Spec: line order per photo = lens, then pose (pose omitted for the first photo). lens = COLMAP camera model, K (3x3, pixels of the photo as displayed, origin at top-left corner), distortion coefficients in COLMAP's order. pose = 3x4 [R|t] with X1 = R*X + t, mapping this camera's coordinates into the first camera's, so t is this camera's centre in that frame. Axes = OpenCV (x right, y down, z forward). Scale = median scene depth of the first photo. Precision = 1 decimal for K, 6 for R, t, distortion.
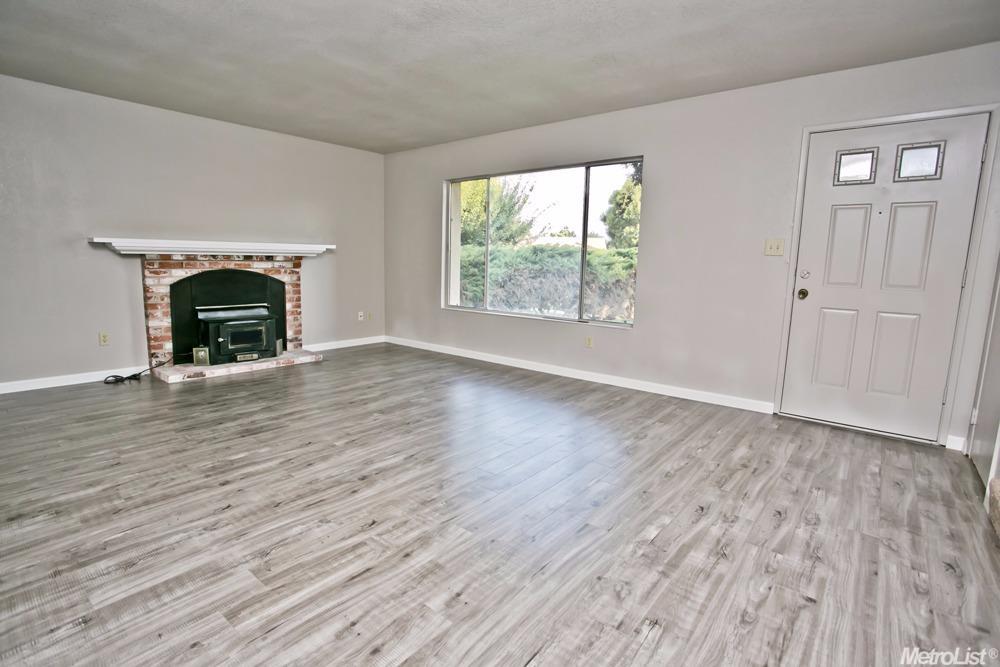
lens RADIAL K [[490.3, 0, 492.6], [0, 490.3, 331.3], [0, 0, 1]] dist [-0.076272, 0.032755]
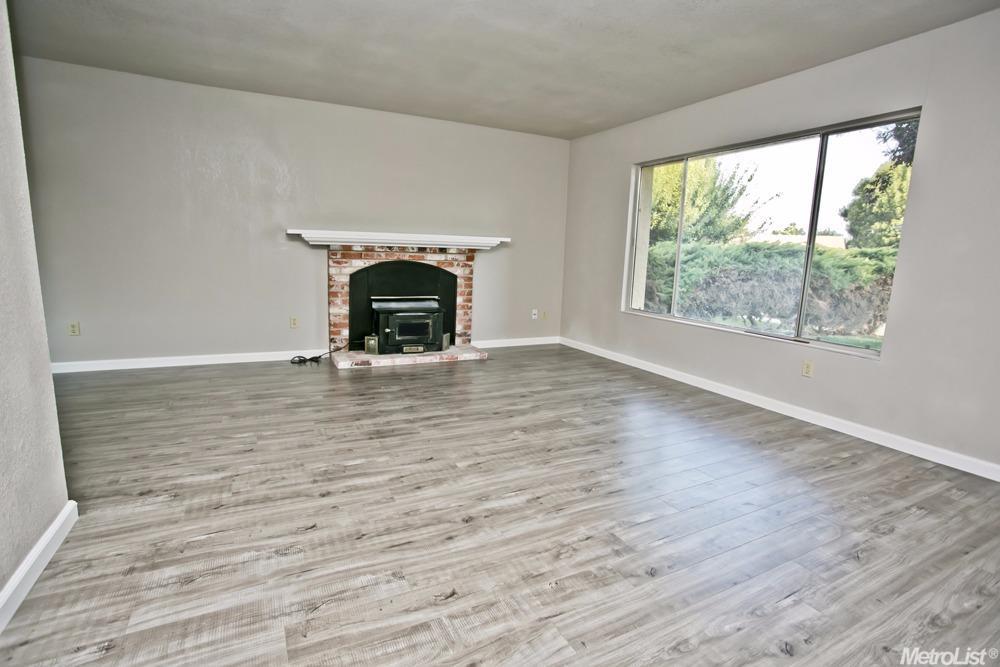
lens RADIAL K [[486.4, 0, 490.1], [0, 486.4, 331.8], [0, 0, 1]] dist [-0.079970, 0.033942]
pose [[0.915571, 0.074335, -0.395225, 0.044425], [-0.070963, 0.997210, 0.023168, -0.023848], [0.395845, 0.006834, 0.918292, 0.192611]]
